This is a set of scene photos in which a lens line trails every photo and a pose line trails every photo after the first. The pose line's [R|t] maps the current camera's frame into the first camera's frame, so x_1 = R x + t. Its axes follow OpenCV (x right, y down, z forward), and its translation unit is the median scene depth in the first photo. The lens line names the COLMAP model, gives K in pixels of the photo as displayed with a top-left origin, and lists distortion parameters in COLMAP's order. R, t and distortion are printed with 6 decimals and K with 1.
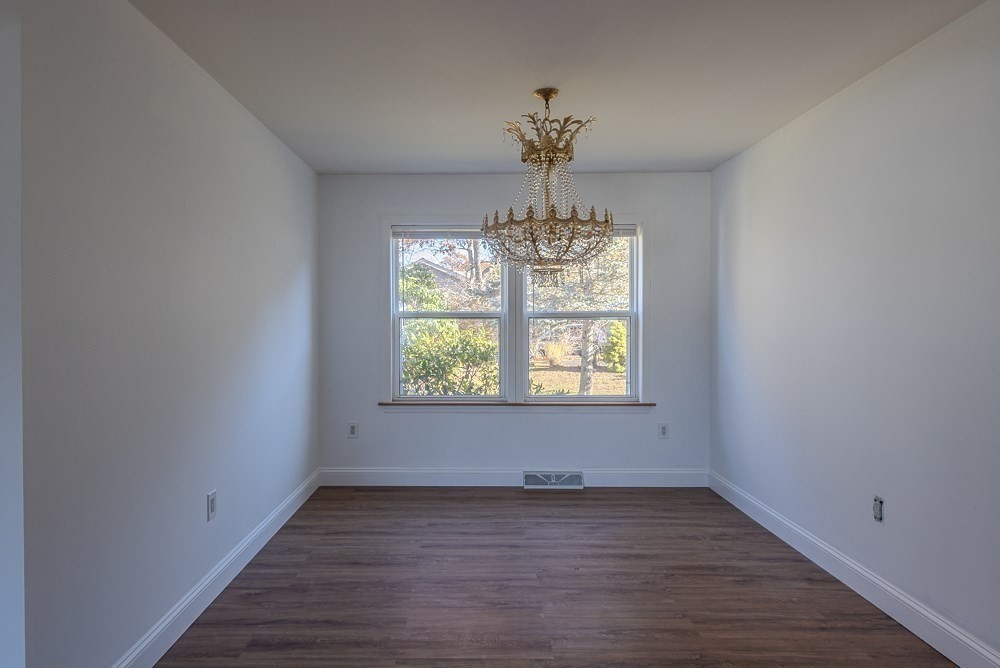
lens RADIAL K [[602.1, 0, 488.6], [0, 602.1, 320.0], [0, 0, 1]] dist [0.001176, 0.000154]
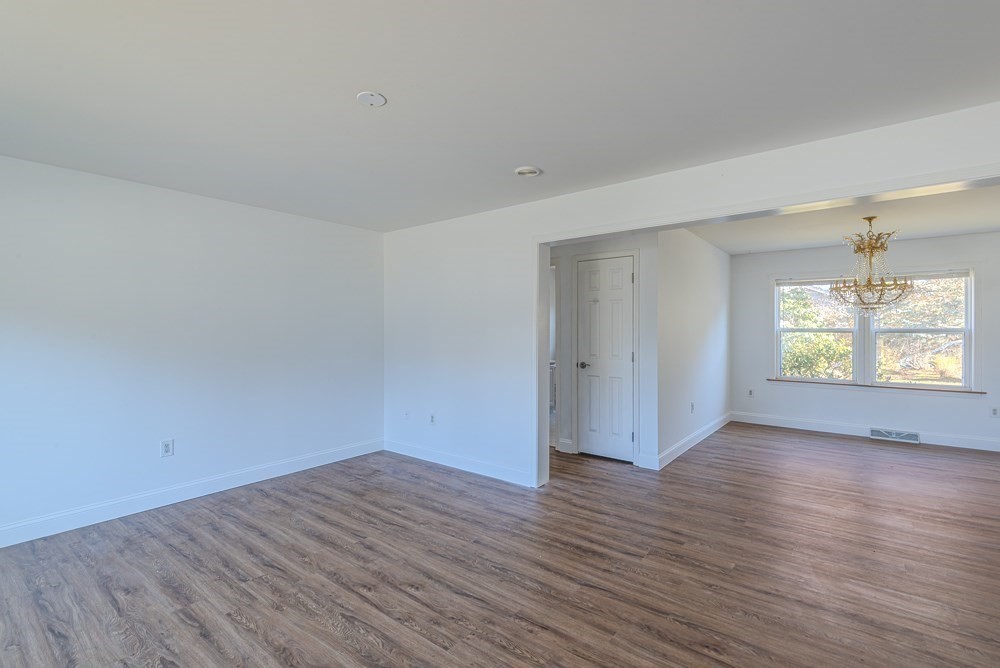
lens RADIAL K [[467.7, 0, 493.3], [0, 467.7, 330.6], [0, 0, 1]] dist [0.001448, -0.000872]
pose [[0.770838, 0.004630, -0.637015, 0.077327], [-0.006834, 0.999976, -0.001001, 0.000094], [0.636995, 0.005125, 0.770851, -0.602791]]
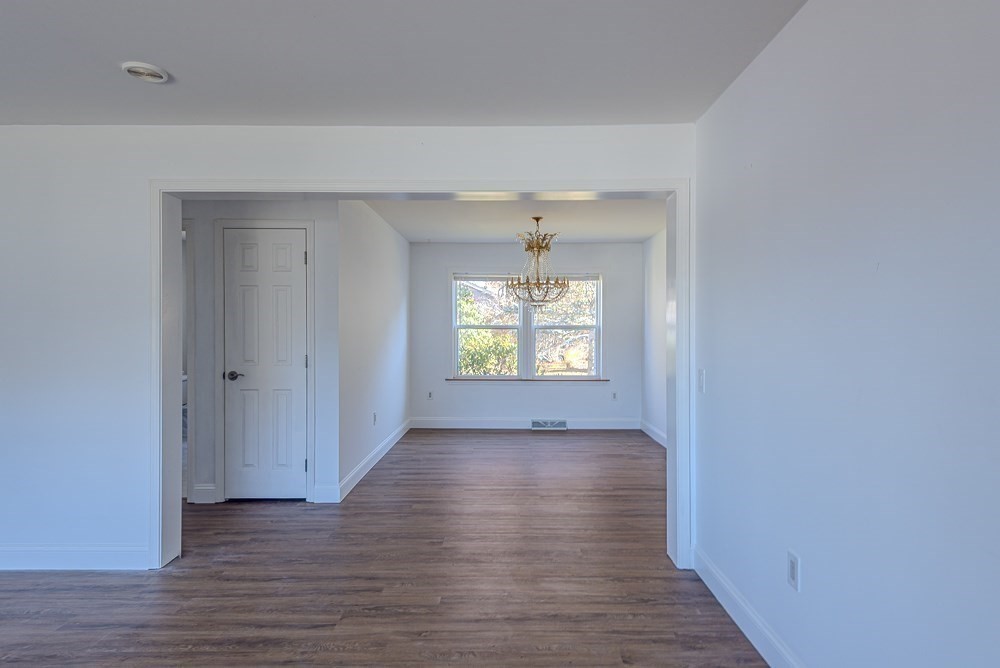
lens RADIAL K [[561.8, 0, 513.3], [0, 561.8, 334.0], [0, 0, 1]] dist [0.055226, -0.034979]
pose [[0.999935, 0.003885, -0.010720, 0.023178], [-0.003817, 0.999973, 0.006301, 0.001462], [0.010744, -0.006259, 0.999923, -0.568129]]
